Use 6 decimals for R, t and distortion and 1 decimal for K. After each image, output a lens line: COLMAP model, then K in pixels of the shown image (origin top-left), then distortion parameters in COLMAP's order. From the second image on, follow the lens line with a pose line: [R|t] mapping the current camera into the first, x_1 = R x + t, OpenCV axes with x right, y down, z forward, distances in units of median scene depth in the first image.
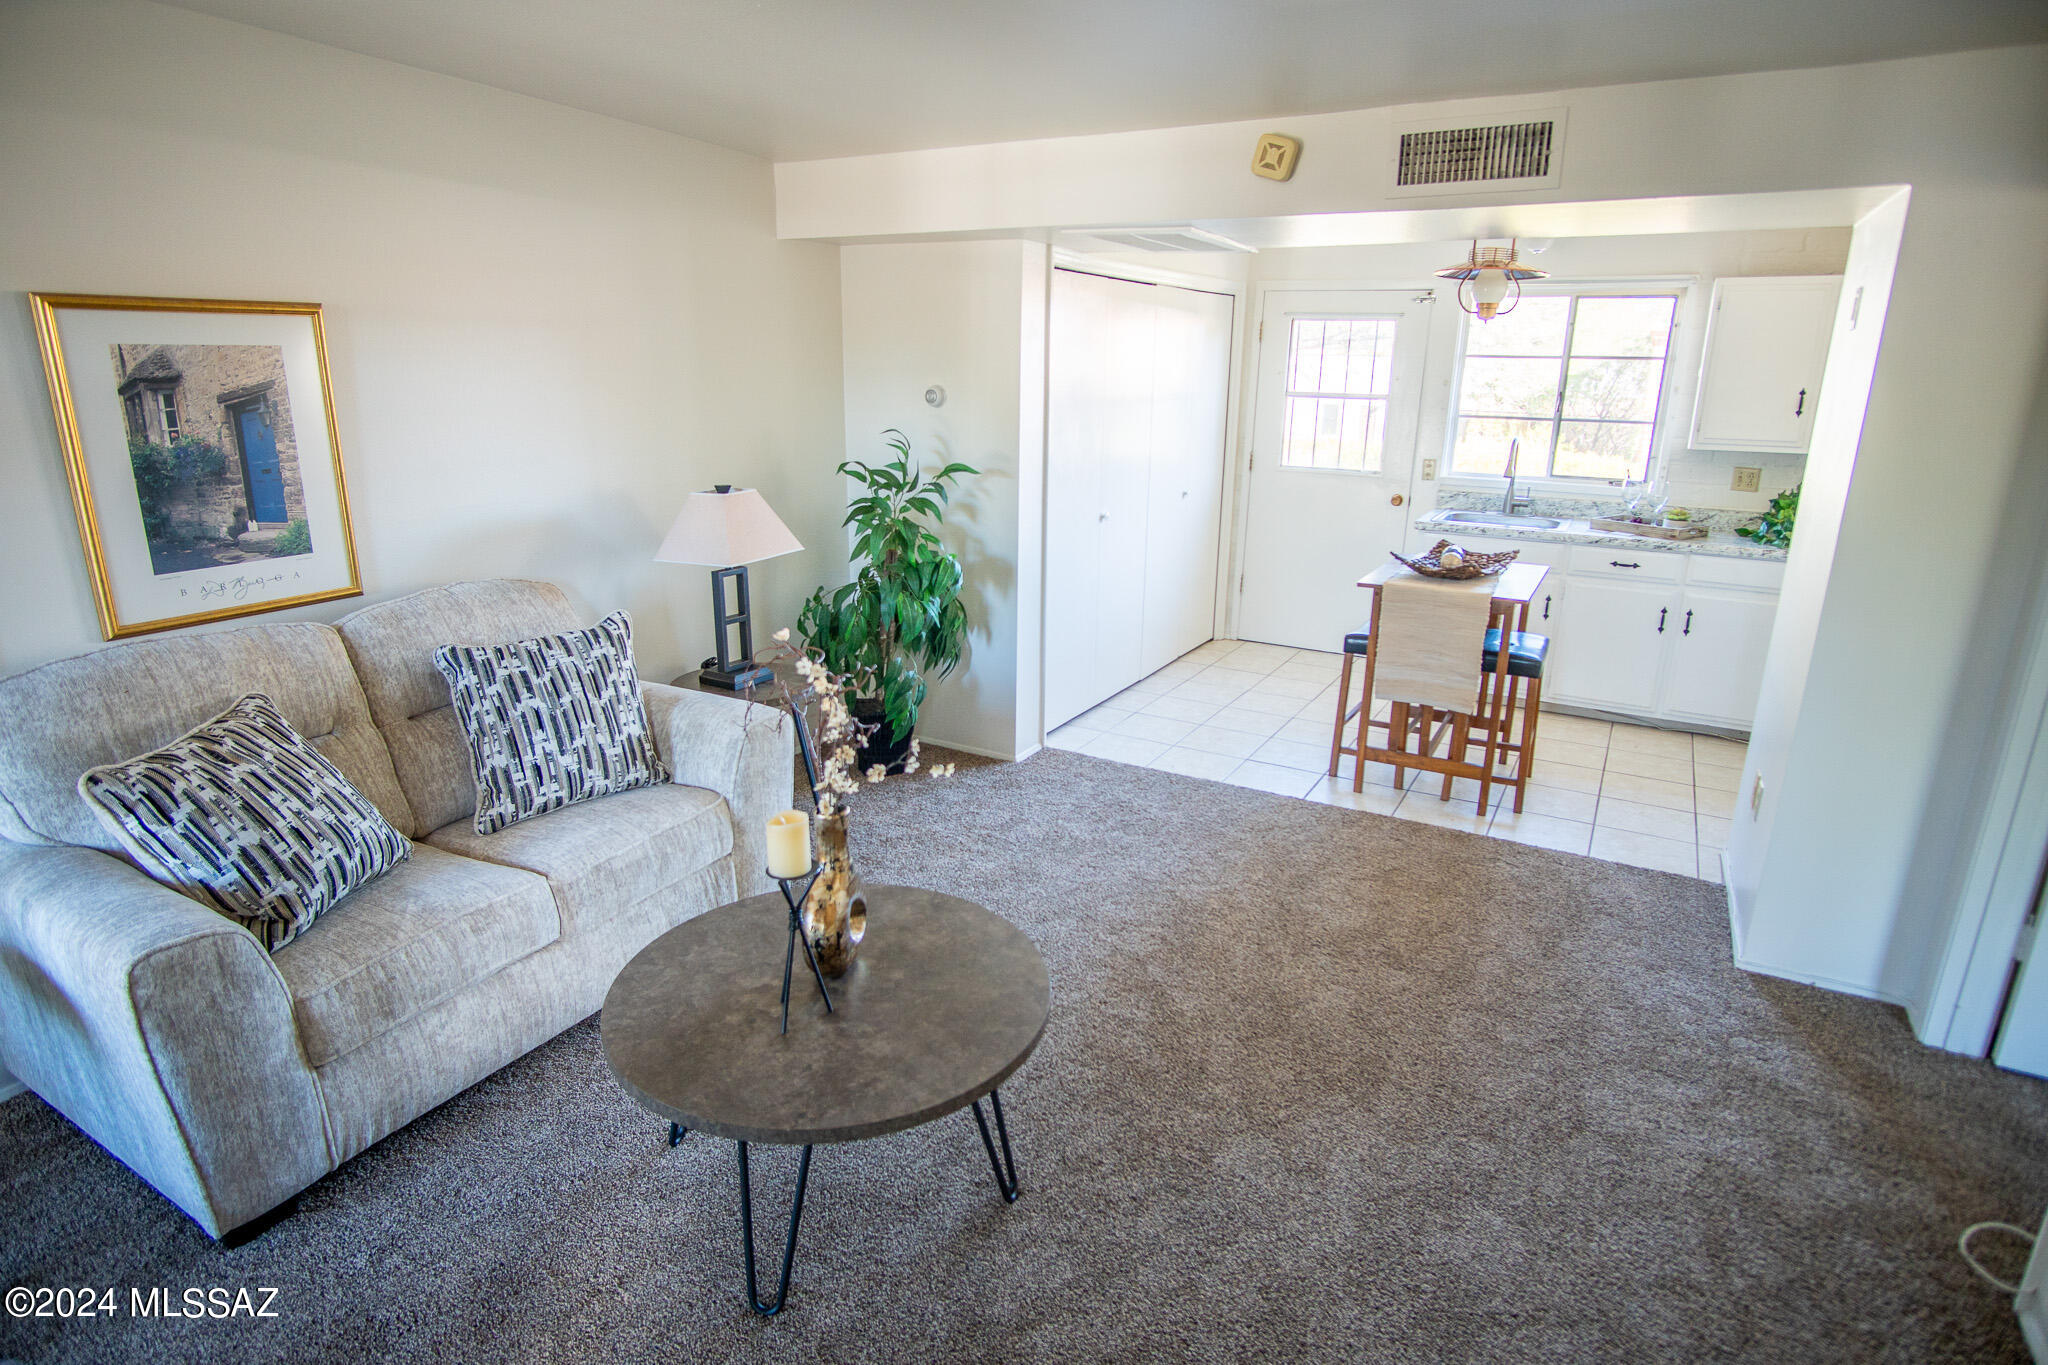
lens RADIAL K [[1102.8, 0, 1013.7], [0, 1102.8, 683.6], [0, 0, 1]] dist [-0.033932, 0.009983]
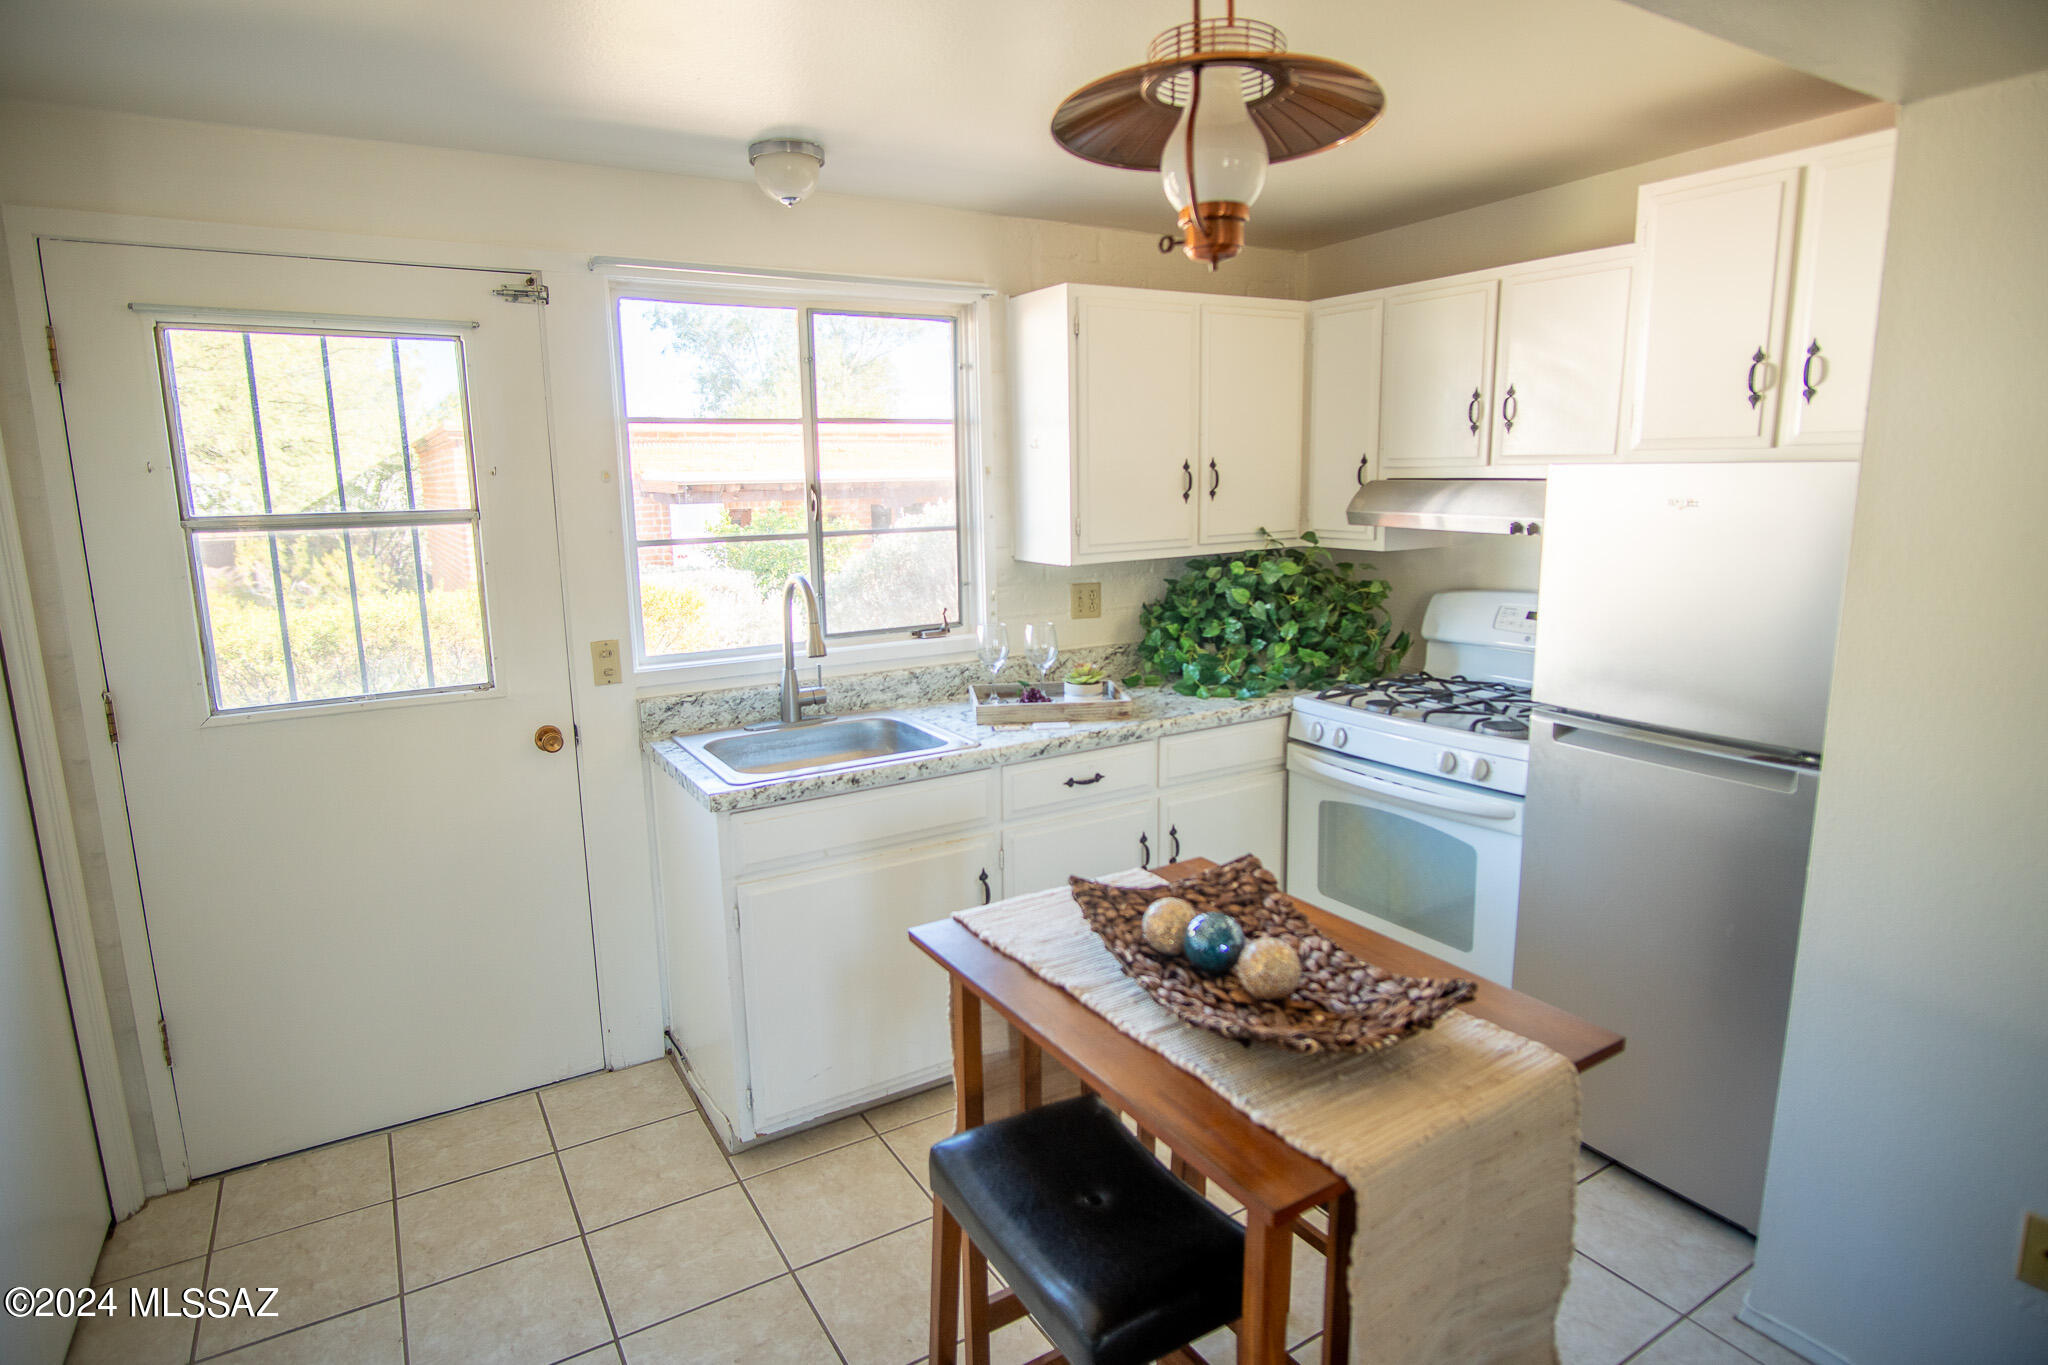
lens RADIAL K [[1102.8, 0, 1016.5], [0, 1102.8, 681.6], [0, 0, 1]] dist [-0.033932, 0.009983]
pose [[0.477416, -0.183229, 0.859361, 0.067003], [0.268229, 0.961724, 0.056041, -0.179084], [-0.836736, 0.203750, 0.508290, 0.668146]]
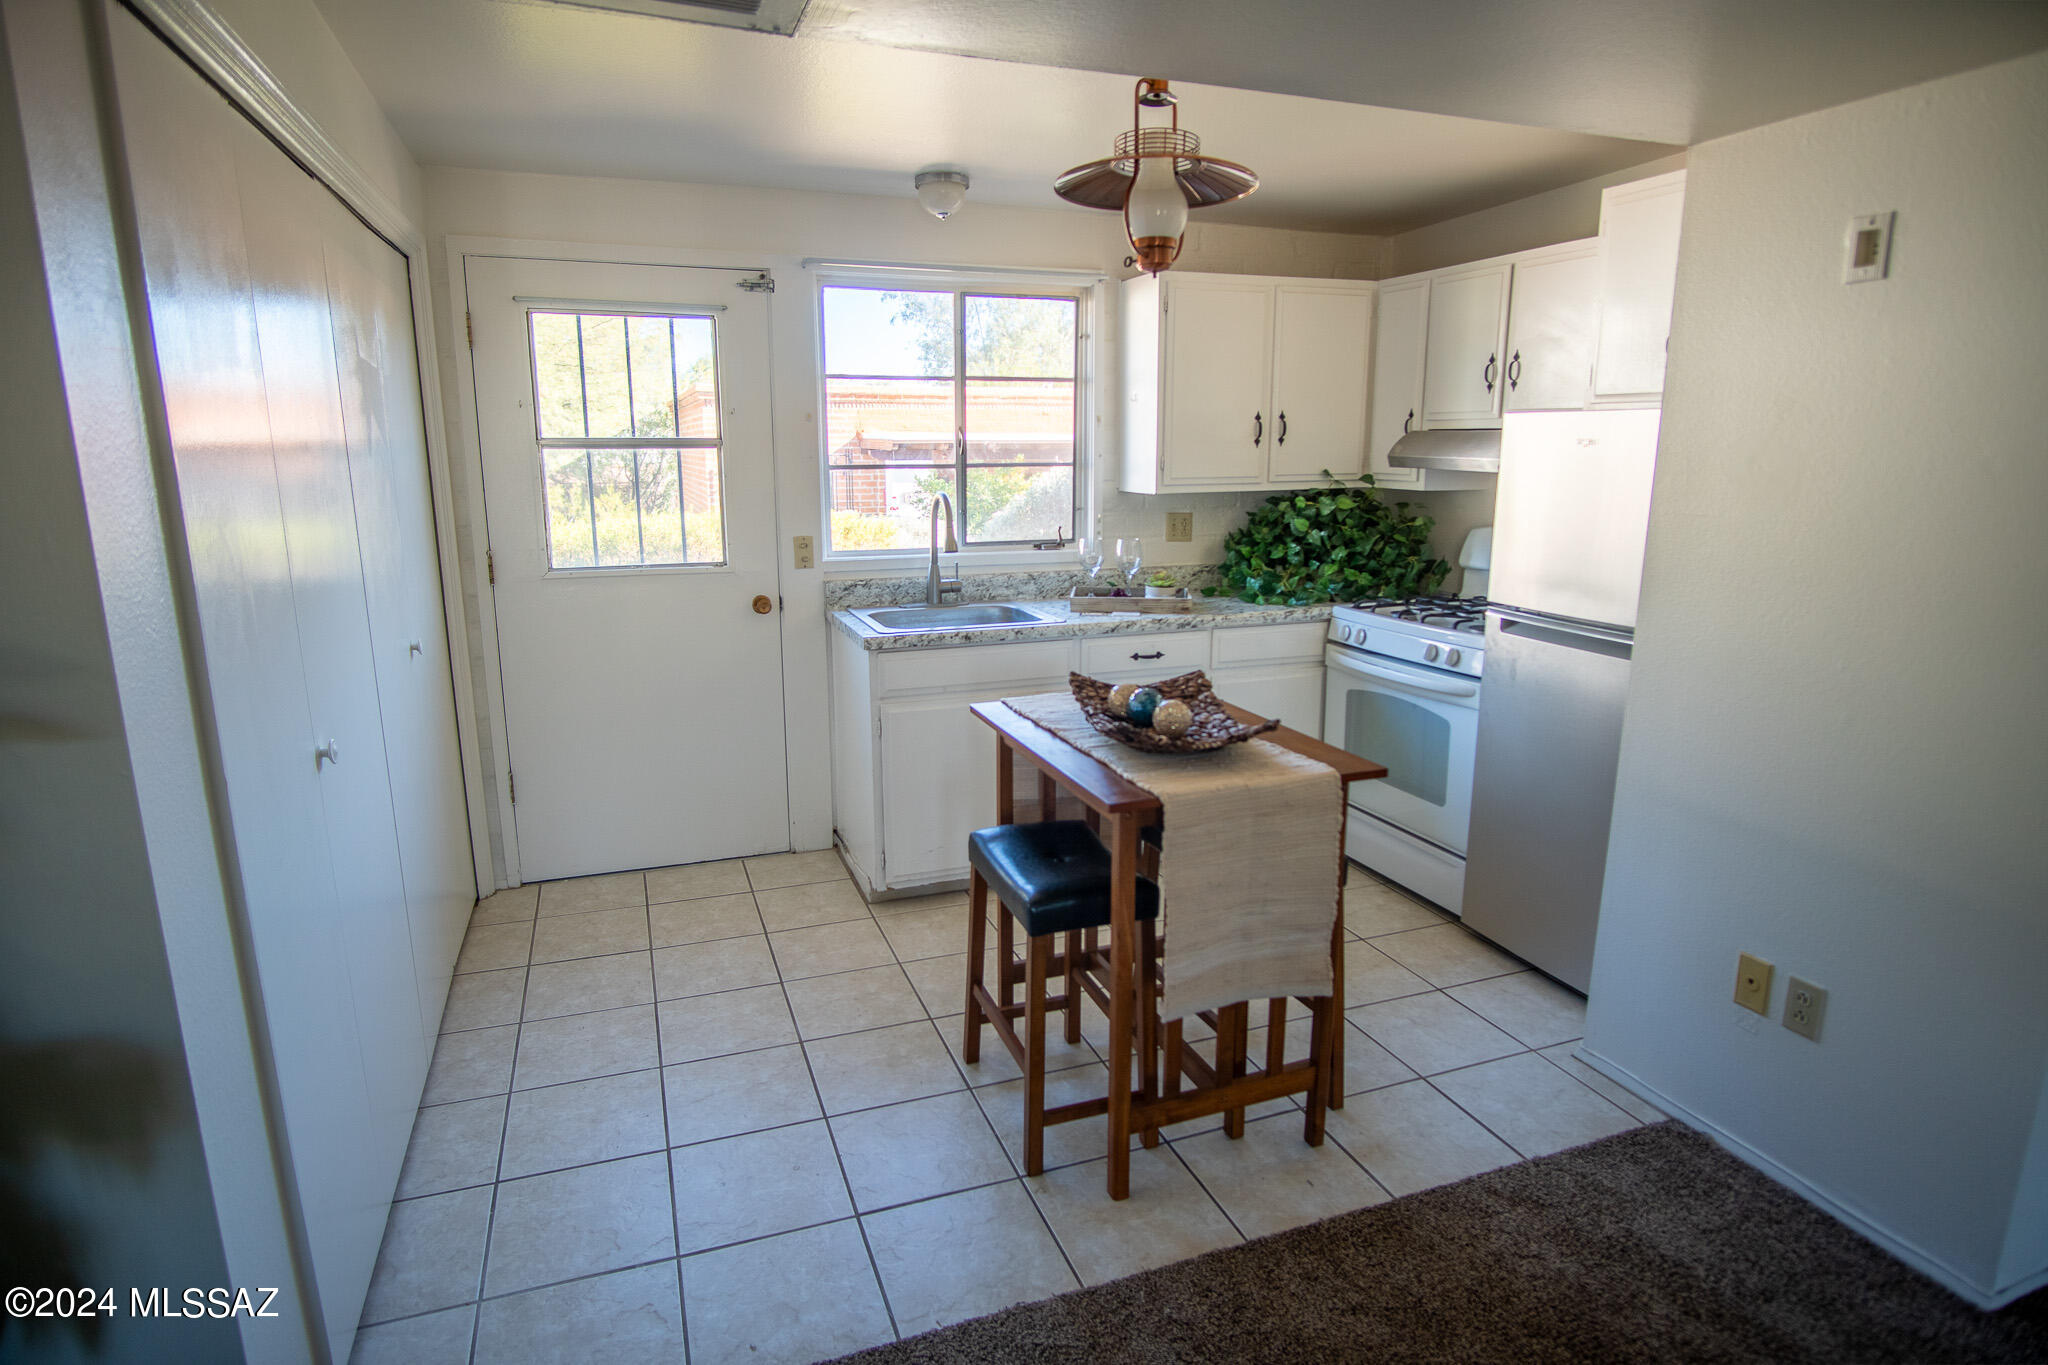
lens RADIAL K [[1102.8, 0, 1015.2], [0, 1102.8, 682.5], [0, 0, 1]] dist [-0.033932, 0.009983]
pose [[0.639634, -0.176458, 0.748152, -0.038609], [0.225318, 0.973583, 0.036992, -0.125632], [-0.734915, 0.144911, 0.662496, 0.531766]]
